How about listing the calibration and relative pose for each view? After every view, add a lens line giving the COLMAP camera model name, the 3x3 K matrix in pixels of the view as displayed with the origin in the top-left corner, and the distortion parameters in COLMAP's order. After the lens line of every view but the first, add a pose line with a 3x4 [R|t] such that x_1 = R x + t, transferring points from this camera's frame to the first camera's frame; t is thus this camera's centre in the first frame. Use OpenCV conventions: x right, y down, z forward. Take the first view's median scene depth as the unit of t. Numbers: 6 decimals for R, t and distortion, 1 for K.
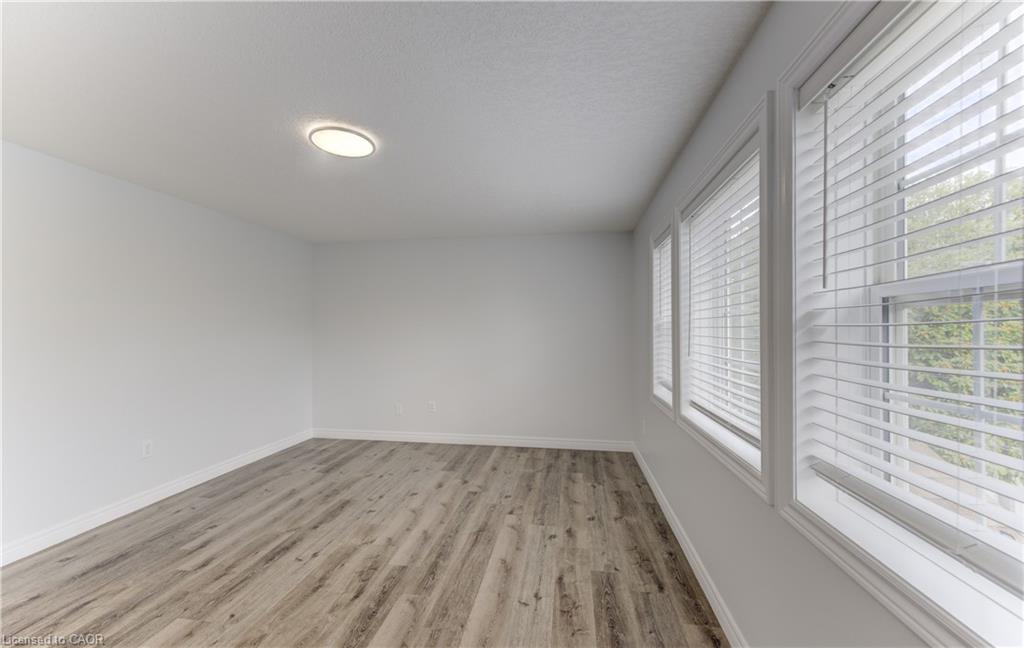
lens RADIAL K [[399.0, 0, 511.7], [0, 399.0, 325.1], [0, 0, 1]] dist [-0.000782, 0.001042]
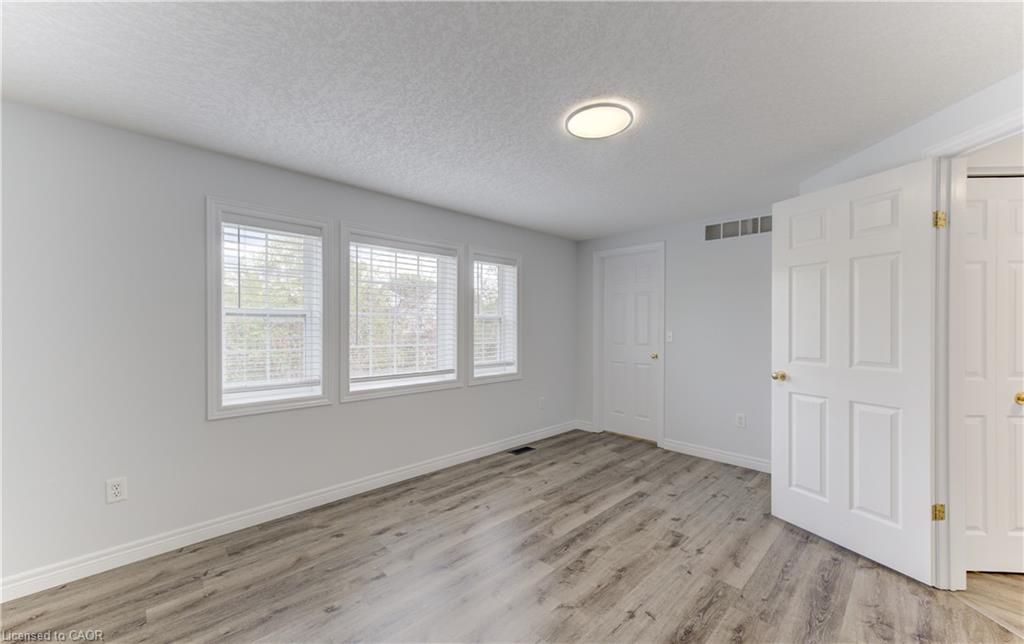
lens RADIAL K [[399.0, 0, 502.7], [0, 399.0, 325.0], [0, 0, 1]] dist [-0.000782, 0.001042]
pose [[-0.789872, 0.000654, 0.613271, -0.681926], [-0.008508, 0.999892, -0.012025, 0.017070], [-0.613213, -0.014716, -0.789781, 1.569779]]
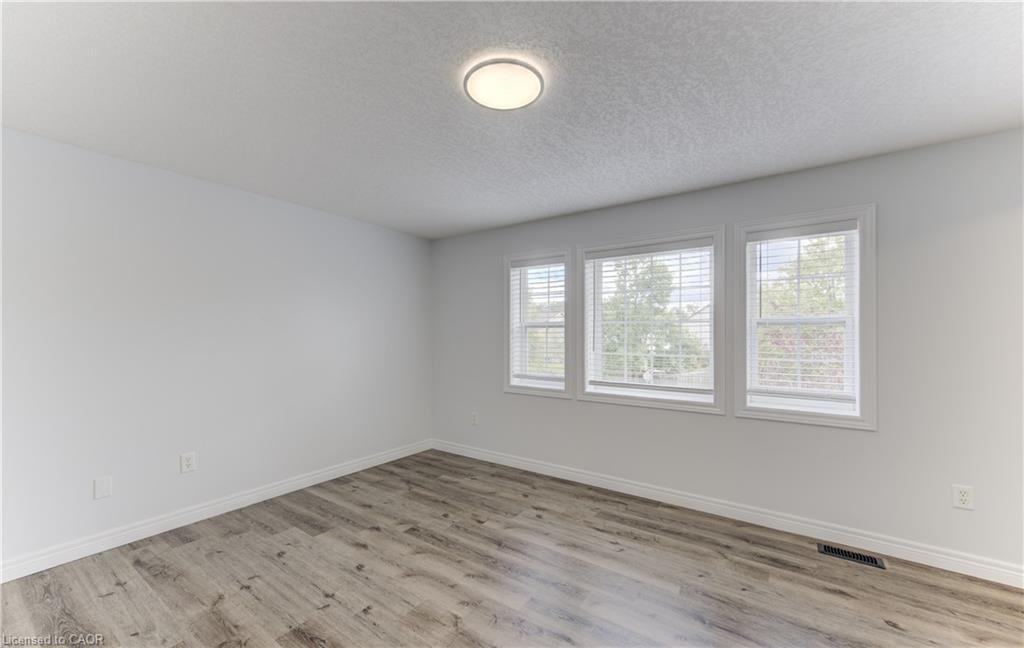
lens RADIAL K [[399.0, 0, 511.3], [0, 399.0, 331.2], [0, 0, 1]] dist [-0.000782, 0.001042]
pose [[0.449936, 0.006241, 0.893039, -0.916894], [-0.012078, 0.999927, -0.000903, 0.002803], [-0.892979, -0.010380, 0.449979, 0.539074]]
